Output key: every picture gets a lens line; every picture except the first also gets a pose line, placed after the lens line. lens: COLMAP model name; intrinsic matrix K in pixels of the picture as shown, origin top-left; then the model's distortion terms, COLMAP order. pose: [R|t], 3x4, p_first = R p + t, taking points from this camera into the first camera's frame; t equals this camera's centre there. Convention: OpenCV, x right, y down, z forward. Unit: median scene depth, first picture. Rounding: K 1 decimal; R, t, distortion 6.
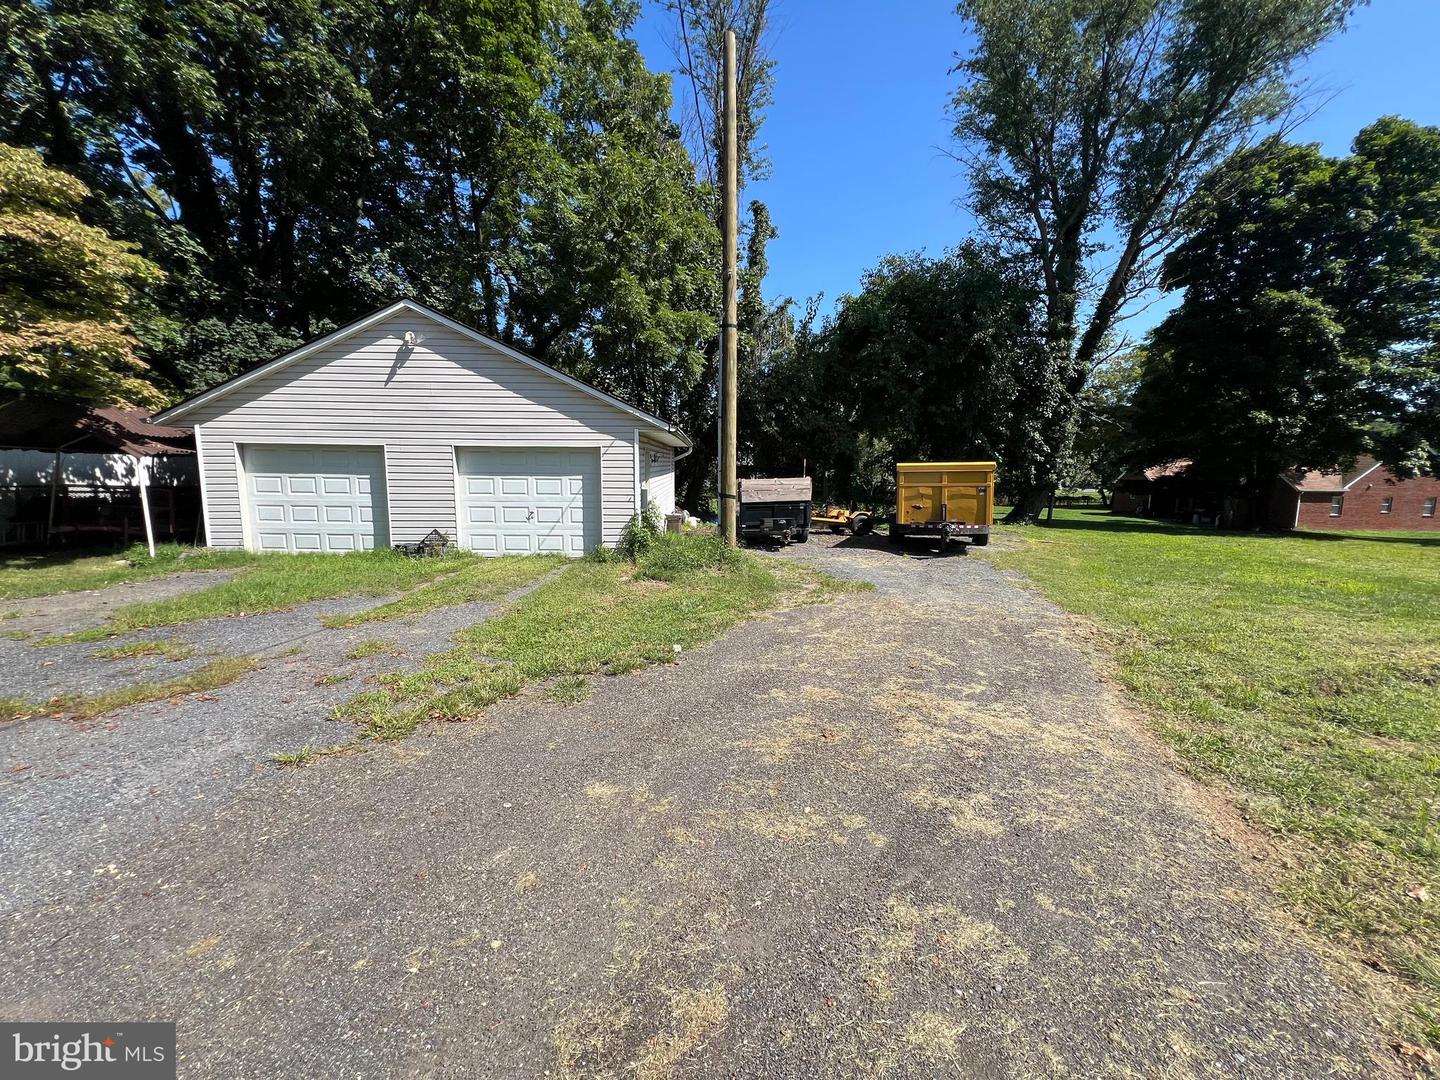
lens RADIAL K [[580.1, 0, 720.0], [0, 580.1, 540.0], [0, 0, 1]] dist [0.000535, 0.000347]
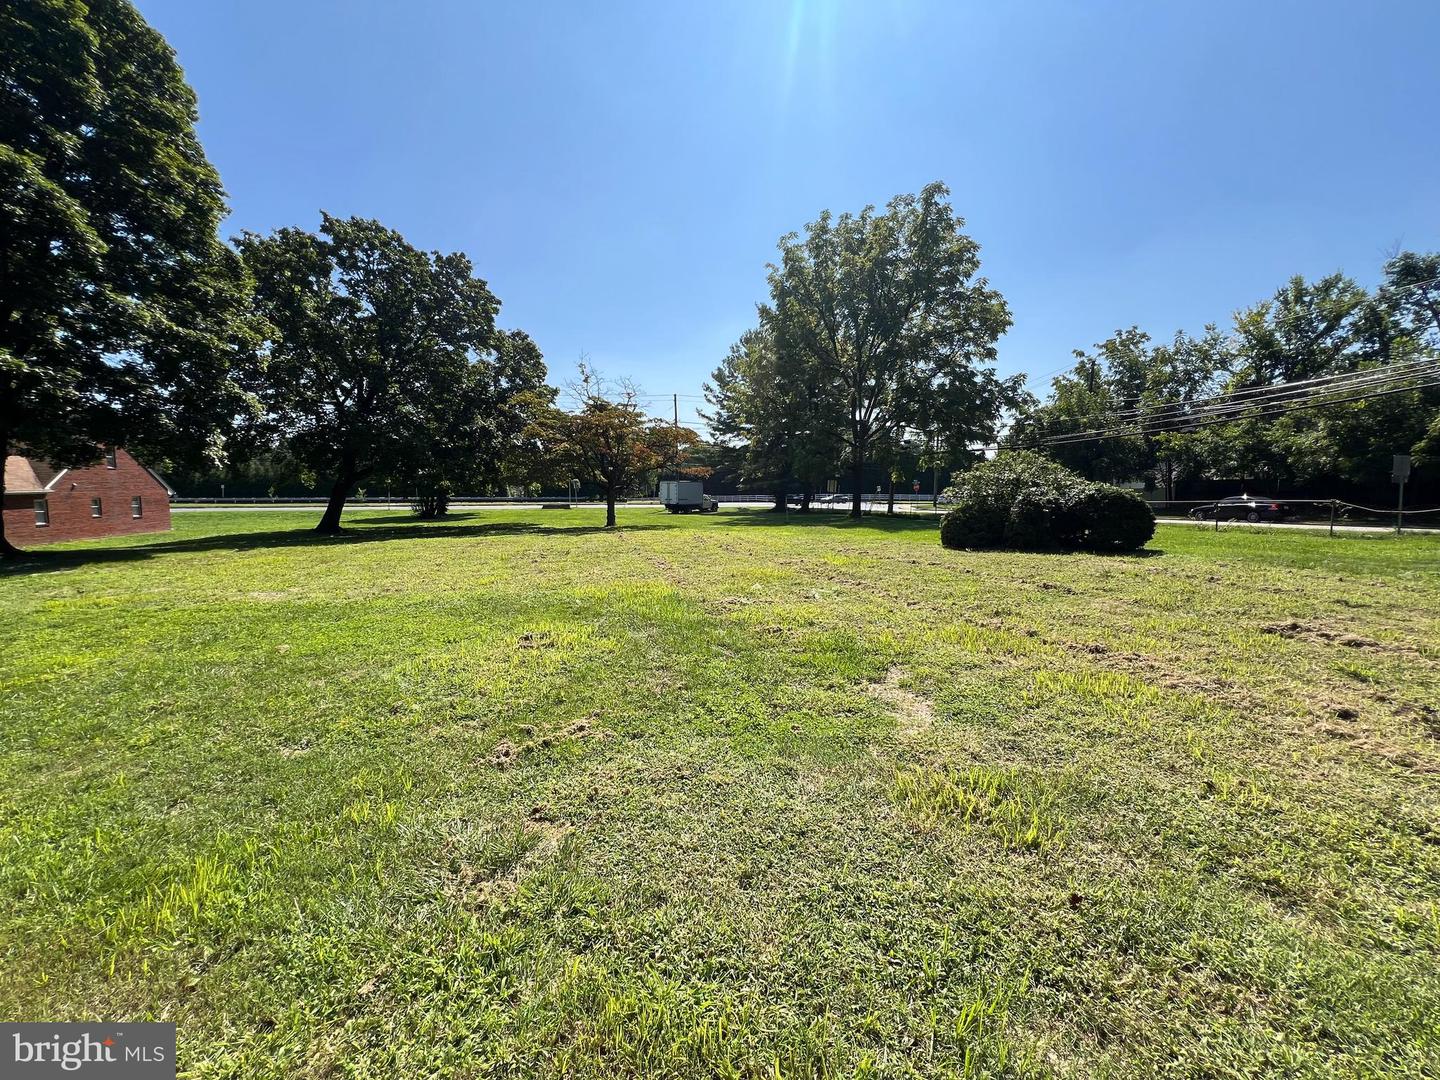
lens RADIAL K [[580.1, 0, 720.0], [0, 580.1, 540.0], [0, 0, 1]] dist [0.000535, 0.000347]
pose [[-0.192776, -0.107086, 0.975382, 0.208584], [0.112784, 0.985021, 0.130435, -0.031711], [-0.974739, 0.135152, -0.177811, 0.399196]]
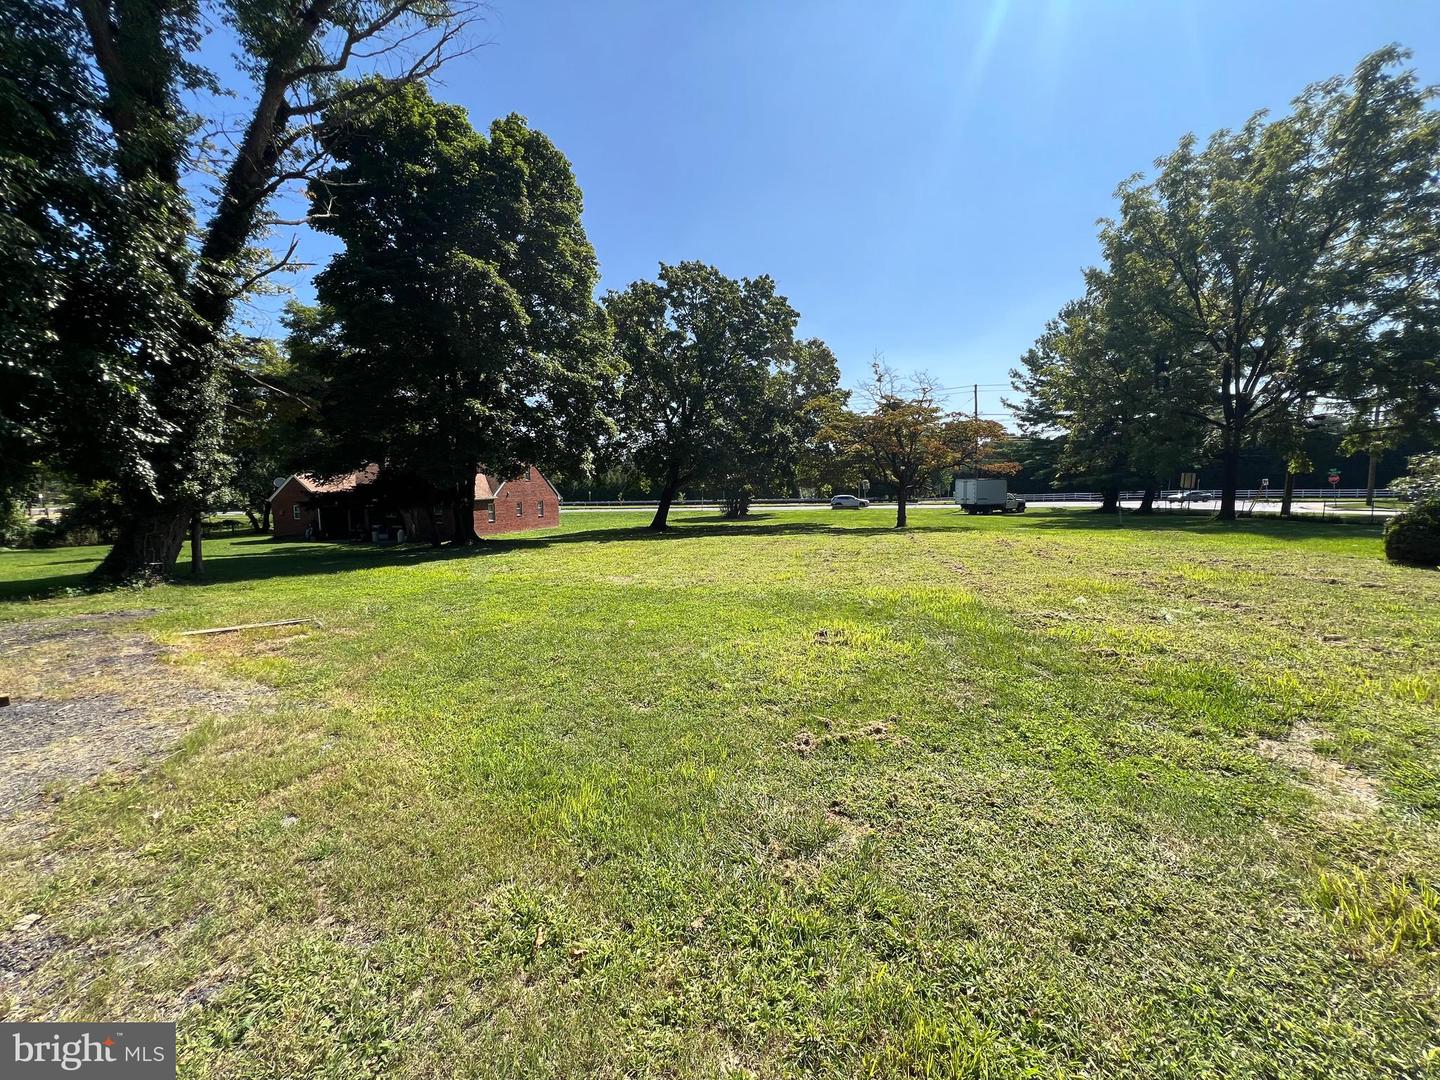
lens RADIAL K [[580.1, 0, 720.0], [0, 580.1, 540.0], [0, 0, 1]] dist [0.000535, 0.000347]
pose [[0.286743, -0.104471, 0.952294, 0.208963], [0.137408, 0.988243, 0.067040, -0.031829], [-0.948102, 0.111629, 0.297727, 0.402441]]
